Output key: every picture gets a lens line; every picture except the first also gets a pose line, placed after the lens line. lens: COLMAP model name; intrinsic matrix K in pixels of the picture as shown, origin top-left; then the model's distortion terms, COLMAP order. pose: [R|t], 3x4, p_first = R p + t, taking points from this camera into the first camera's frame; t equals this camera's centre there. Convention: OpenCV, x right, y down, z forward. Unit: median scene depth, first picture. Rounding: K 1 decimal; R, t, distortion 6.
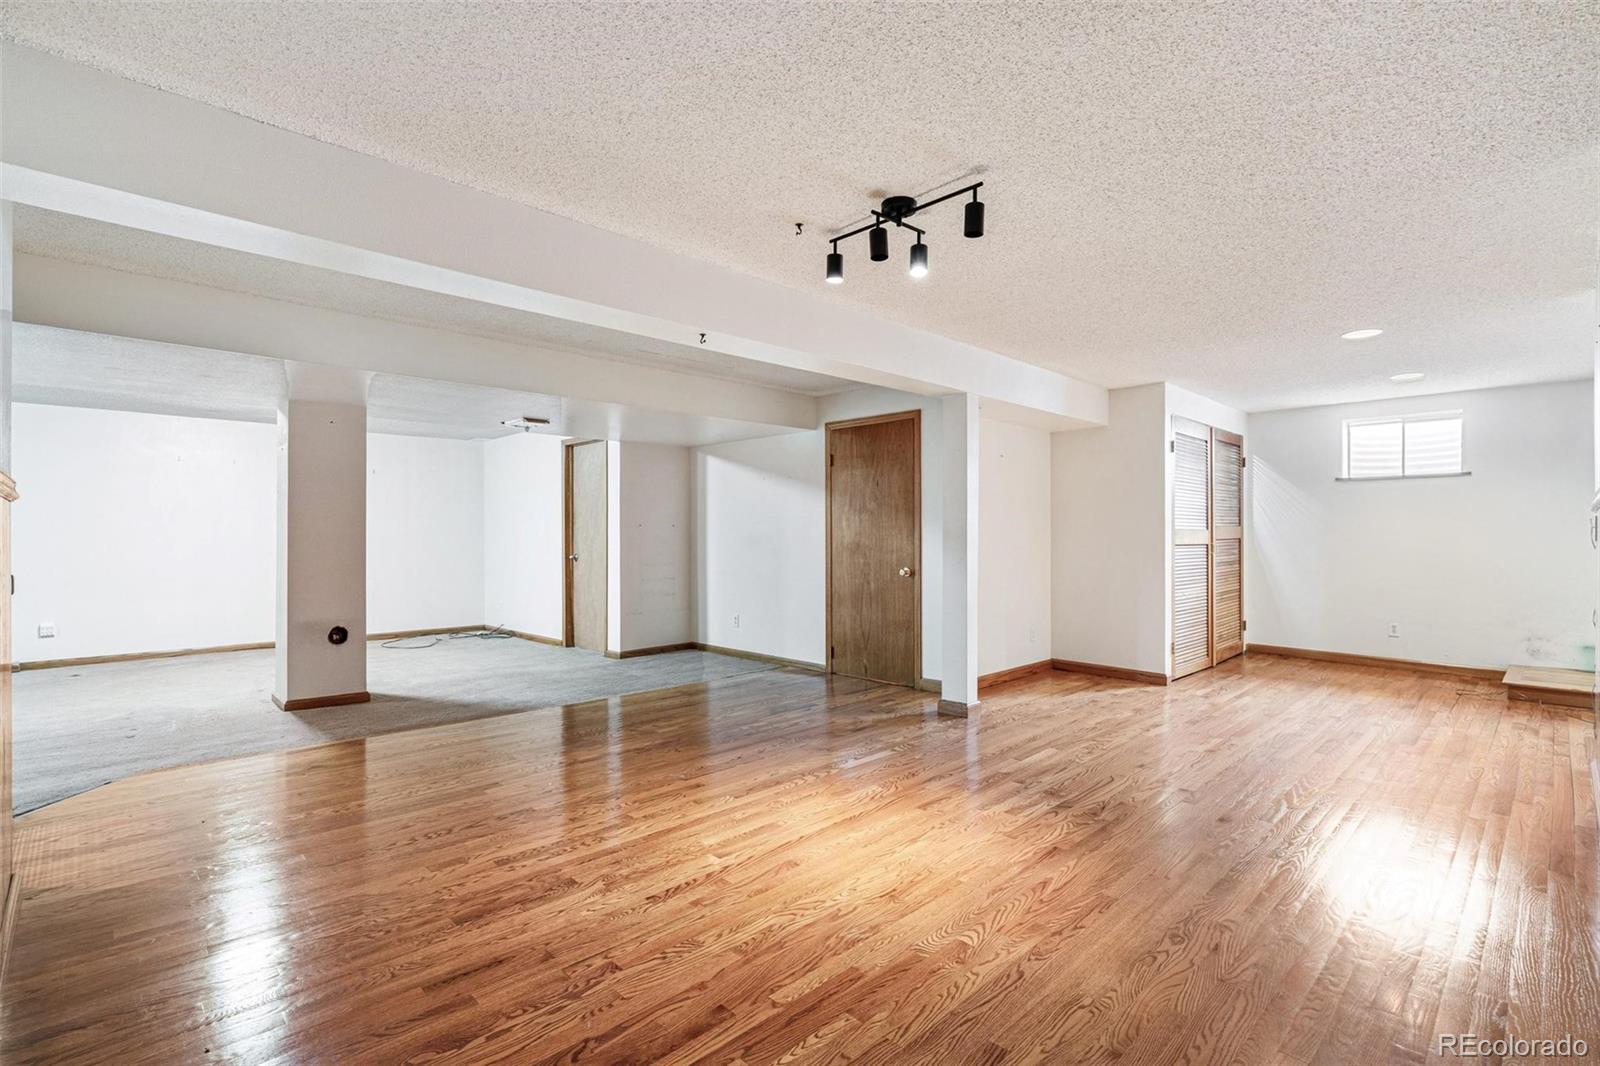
lens RADIAL K [[728.5, 0, 799.8], [0, 728.5, 534.5], [0, 0, 1]] dist [-0.003791, 0.001394]
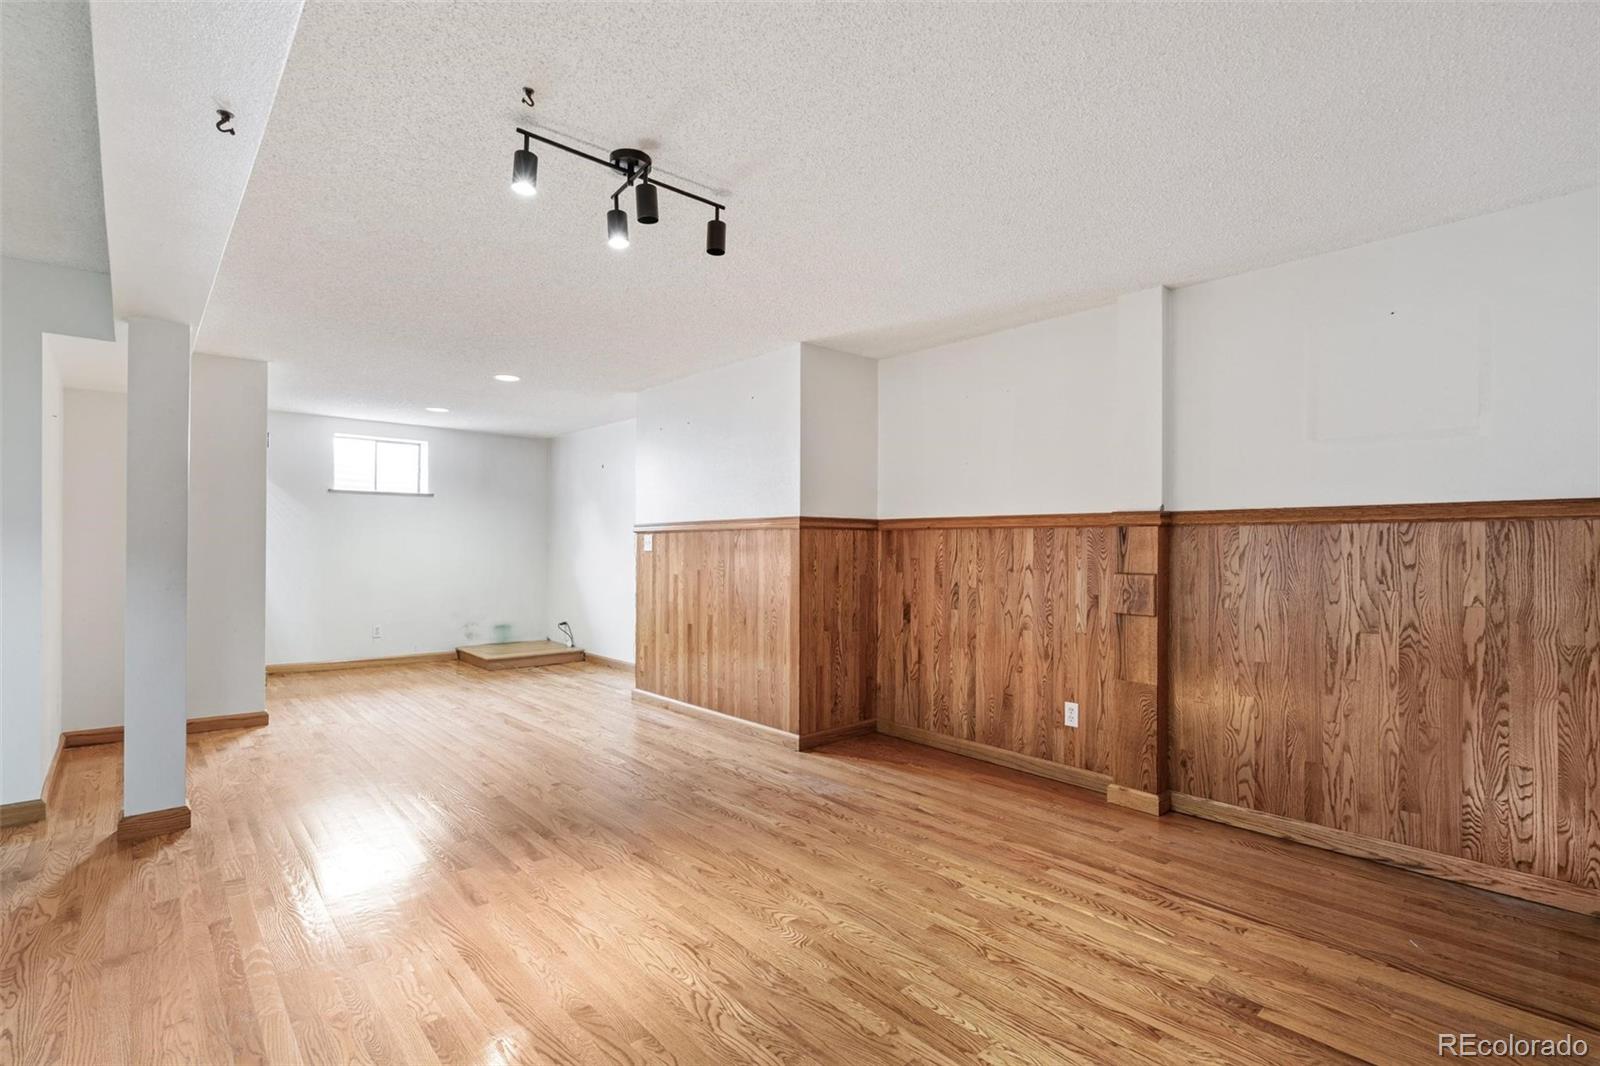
lens RADIAL K [[728.5, 0, 831.7], [0, 728.5, 551.5], [0, 0, 1]] dist [-0.003791, 0.001394]
pose [[0.046883, -0.004056, 0.998892, -0.655017], [-0.008330, 0.999955, 0.004451, -0.002335], [-0.998866, -0.008529, 0.046847, 0.674479]]
